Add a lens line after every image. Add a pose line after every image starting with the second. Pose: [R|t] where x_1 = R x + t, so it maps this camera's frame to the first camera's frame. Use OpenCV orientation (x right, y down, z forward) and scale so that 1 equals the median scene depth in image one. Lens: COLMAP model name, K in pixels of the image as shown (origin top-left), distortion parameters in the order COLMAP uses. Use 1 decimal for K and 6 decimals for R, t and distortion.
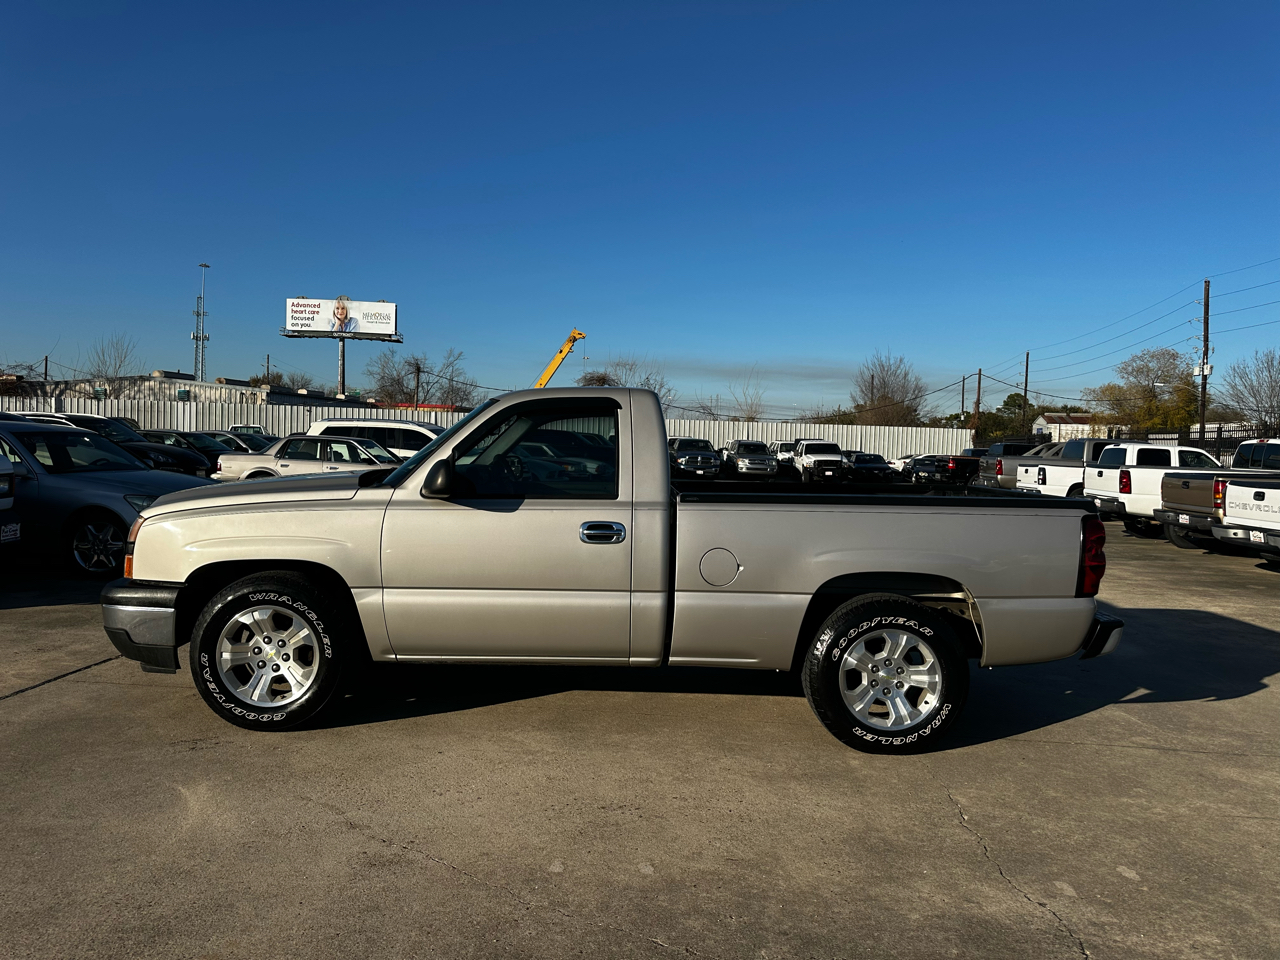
lens RADIAL K [[888.5, 0, 633.1], [0, 888.5, 482.5], [0, 0, 1]] dist [0.128481, -0.207835]
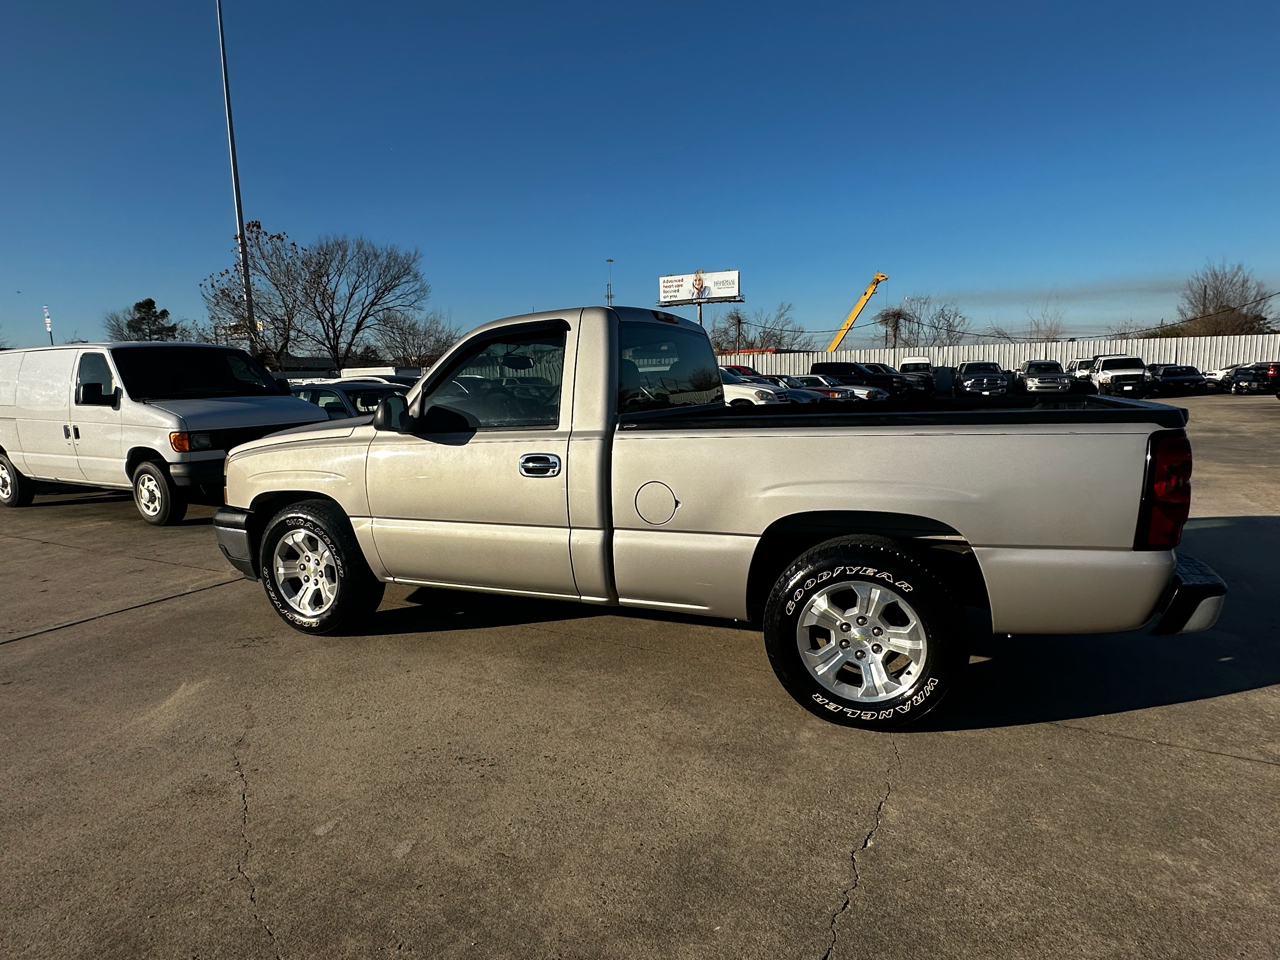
lens RADIAL K [[708.7, 0, 636.4], [0, 708.7, 482.7], [0, 0, 1]] dist [-0.000652, 0.000990]
pose [[0.913585, 0.000636, -0.406647, 0.079182], [0.039838, 0.995049, 0.091057, 0.002186], [0.404691, -0.099388, 0.909036, 0.077173]]
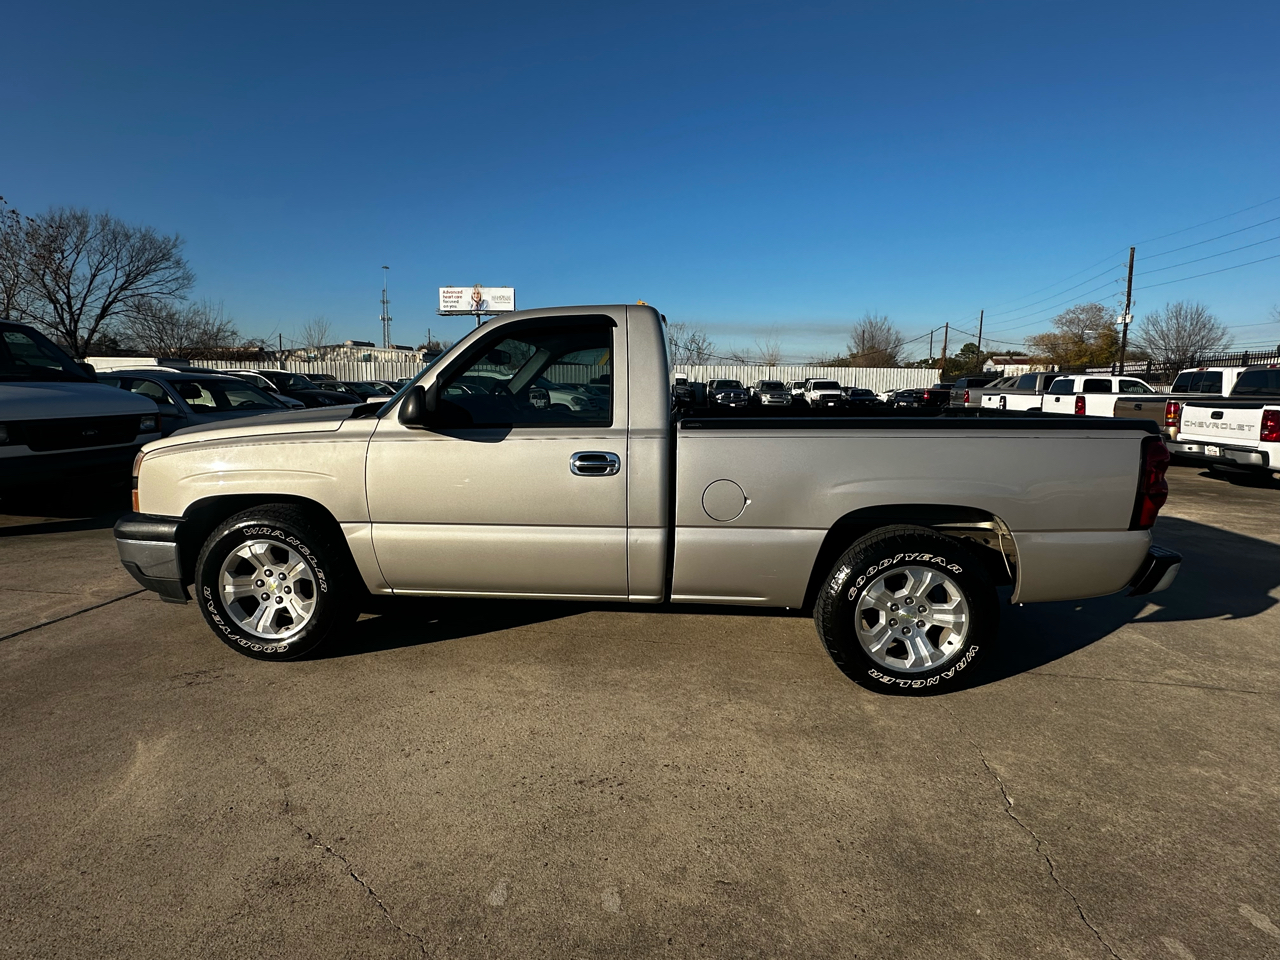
lens RADIAL K [[632.9, 0, 635.1], [0, 632.9, 478.6], [0, 0, 1]] dist [-0.001691, 0.000609]
pose [[0.996606, -0.008347, -0.081895, 0.012941], [0.016547, 0.994853, 0.099972, 0.001506], [0.080639, -0.100988, 0.991614, 0.077269]]
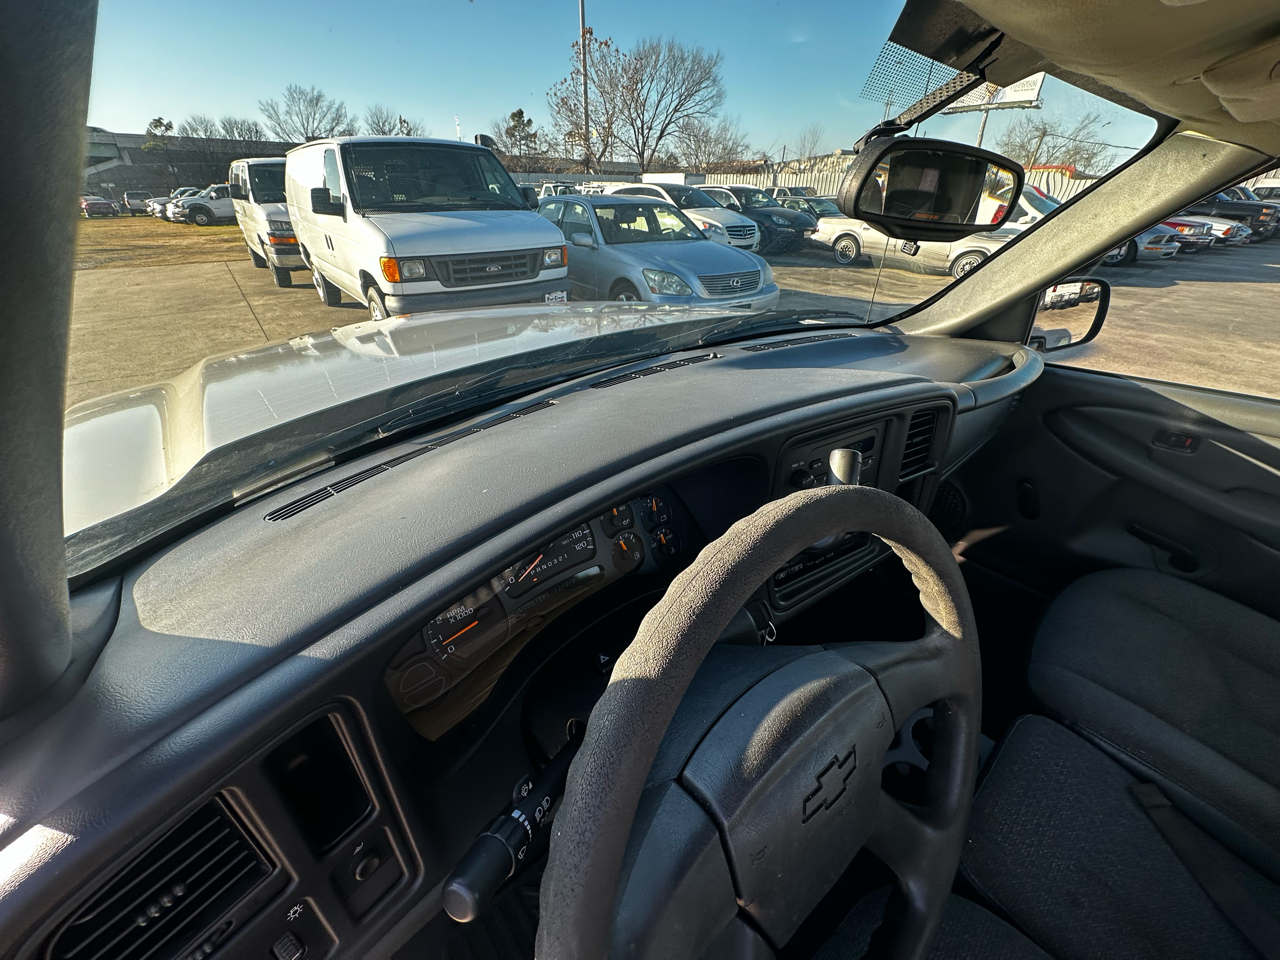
lens RADIAL K [[512.3, 0, 638.5], [0, 512.3, 478.6], [0, 0, 1]] dist [-0.002506, 0.000281]
pose [[0.677929, 0.337256, -0.653200, -0.030692], [-0.017766, 0.895811, 0.444081, -0.014648], [0.734912, -0.289450, 0.613288, 0.232305]]
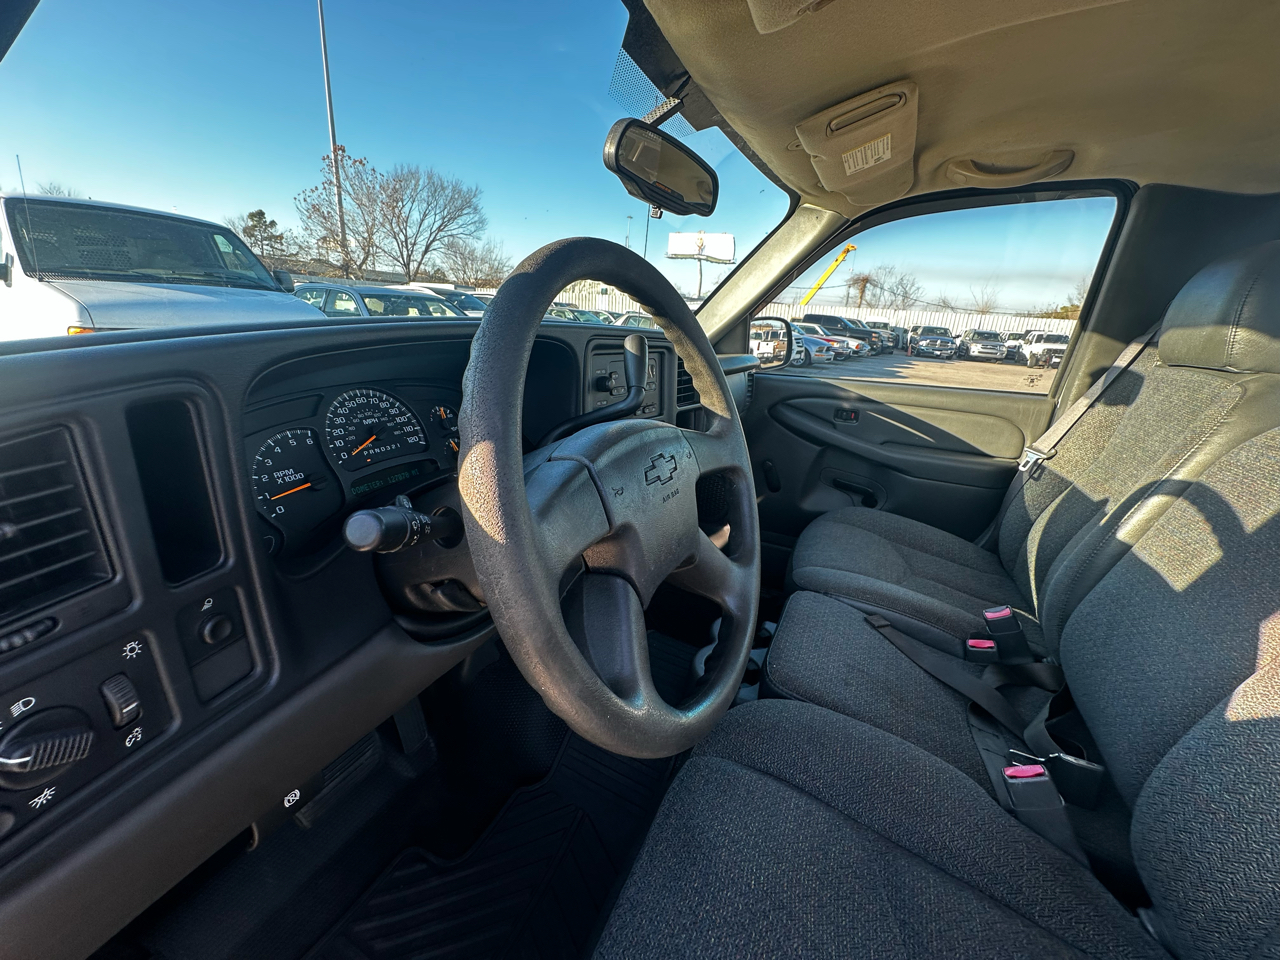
lens RADIAL K [[511.9, 0, 637.6], [0, 511.9, 479.5], [0, 0, 1]] dist [-0.000998, 0.000245]
pose [[0.912313, 0.149057, -0.381400, -0.026683], [-0.050830, 0.965416, 0.255713, -0.004265], [0.406326, -0.213904, 0.888338, 0.224671]]
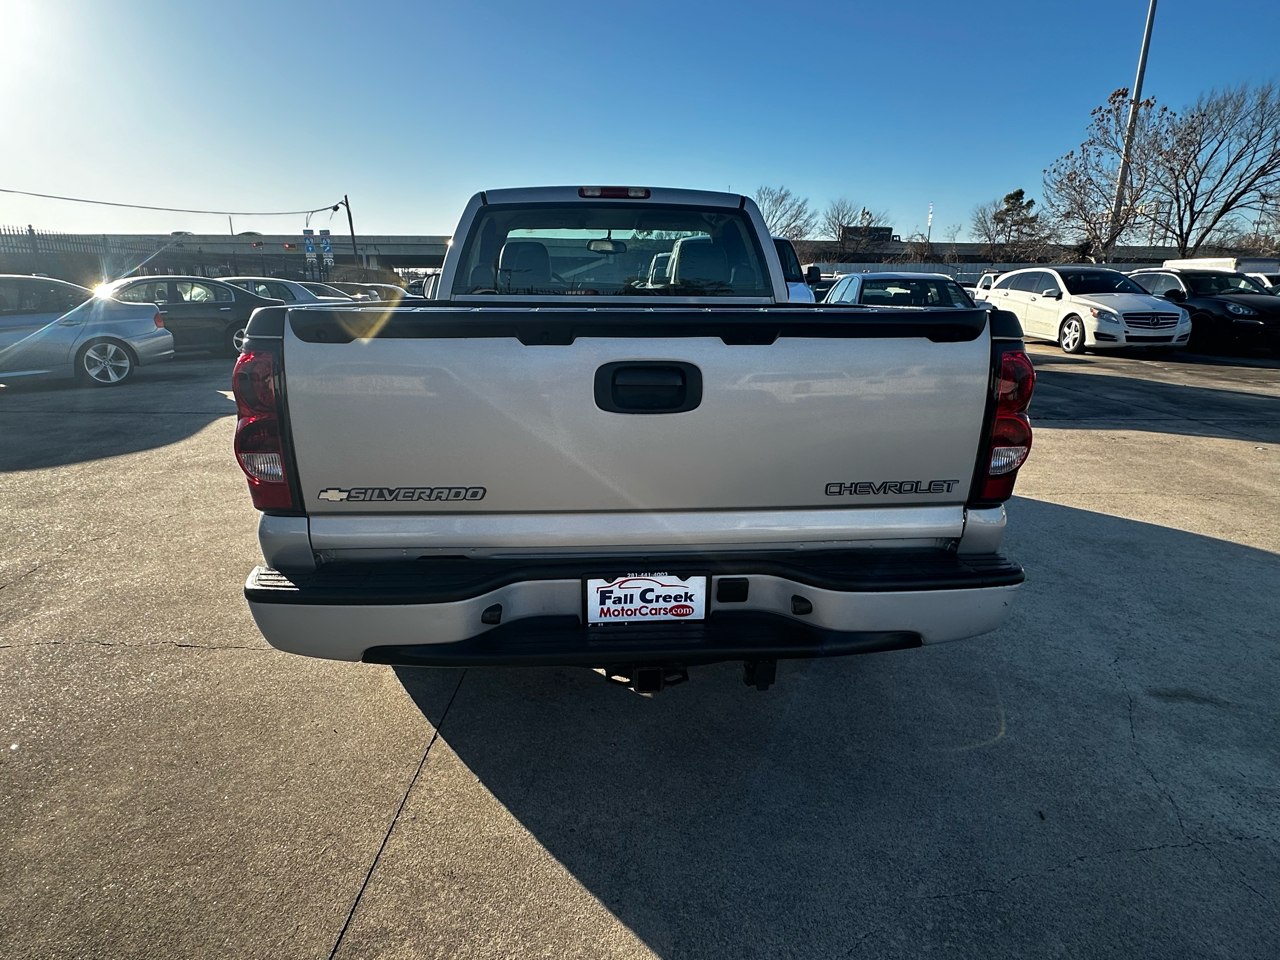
lens RADIAL K [[708.8, 0, 640.0], [0, 708.8, 480.0], [0, 0, 1]] dist [-0.001295, 0.000884]
pose [[0.072253, 0.237109, -0.968792, 0.195511], [-0.046604, 0.971073, 0.234192, 0.002501], [0.996297, 0.028229, 0.081213, 0.258760]]
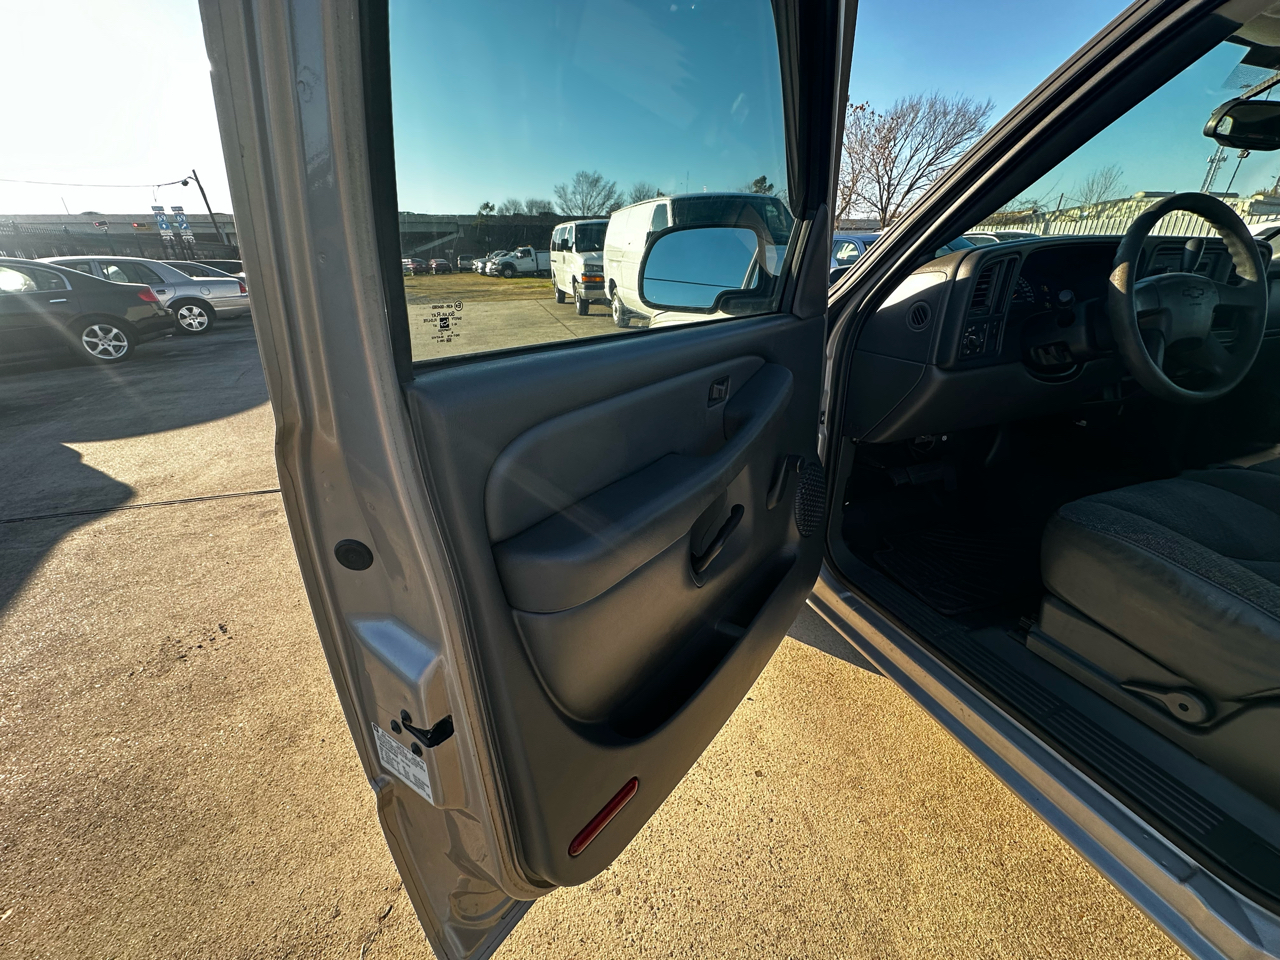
lens RADIAL K [[512.3, 0, 638.5], [0, 512.3, 478.6], [0, 0, 1]] dist [-0.002506, 0.000281]
pose [[0.344617, 0.347328, -0.872125, -0.003619], [-0.014358, 0.930876, 0.365053, 0.000181], [0.938634, -0.113281, 0.325782, 0.176629]]
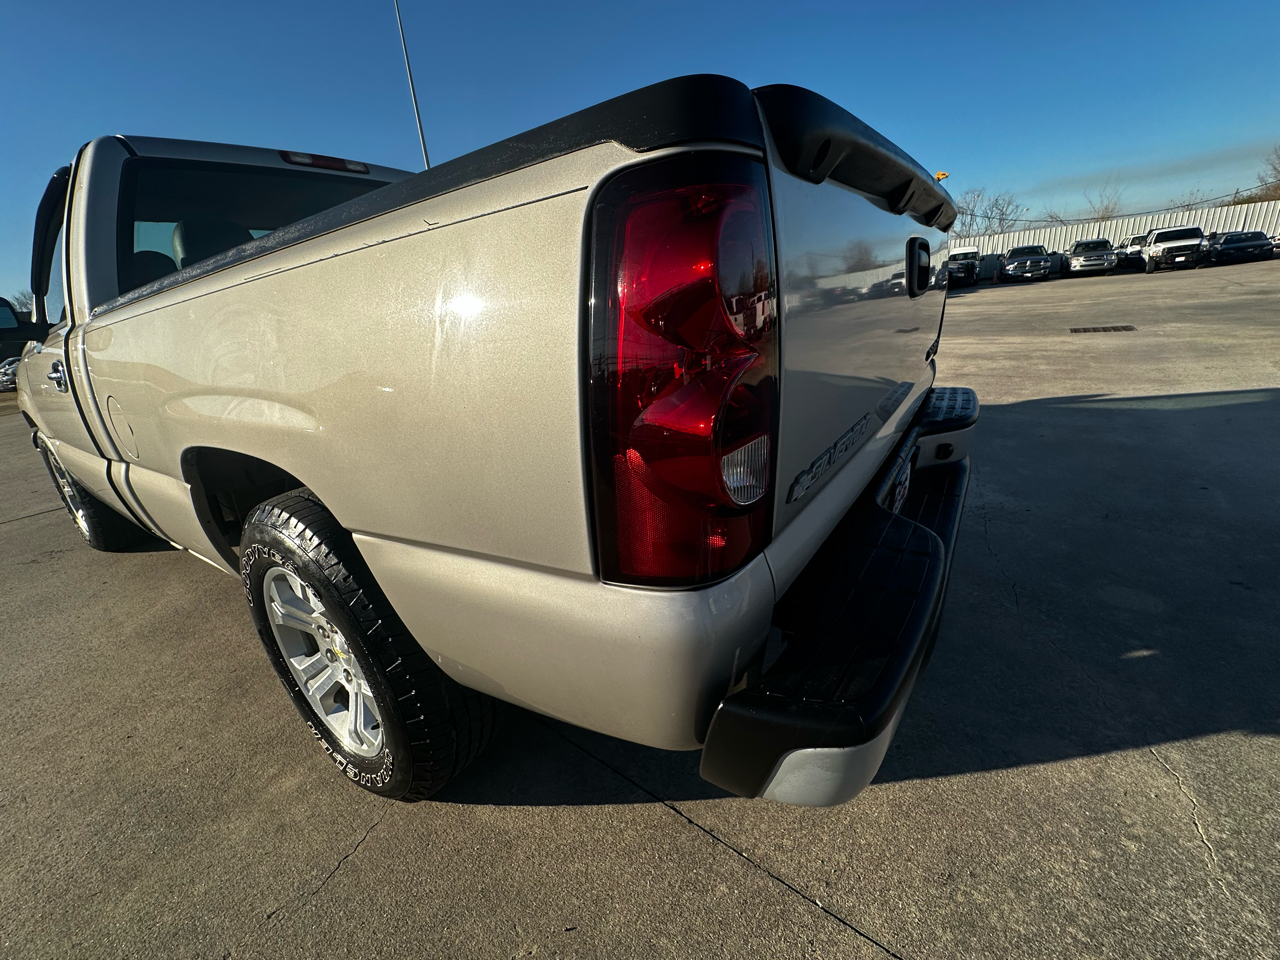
lens RADIAL K [[512.2, 0, 634.1], [0, 512.2, 477.0], [0, 0, 1]] dist [-0.003345, 0.000342]
pose [[0.815680, 0.079763, -0.572978, 0.124900], [0.099121, 0.956533, 0.274263, 0.014396], [0.569949, -0.280504, 0.772318, 0.199995]]
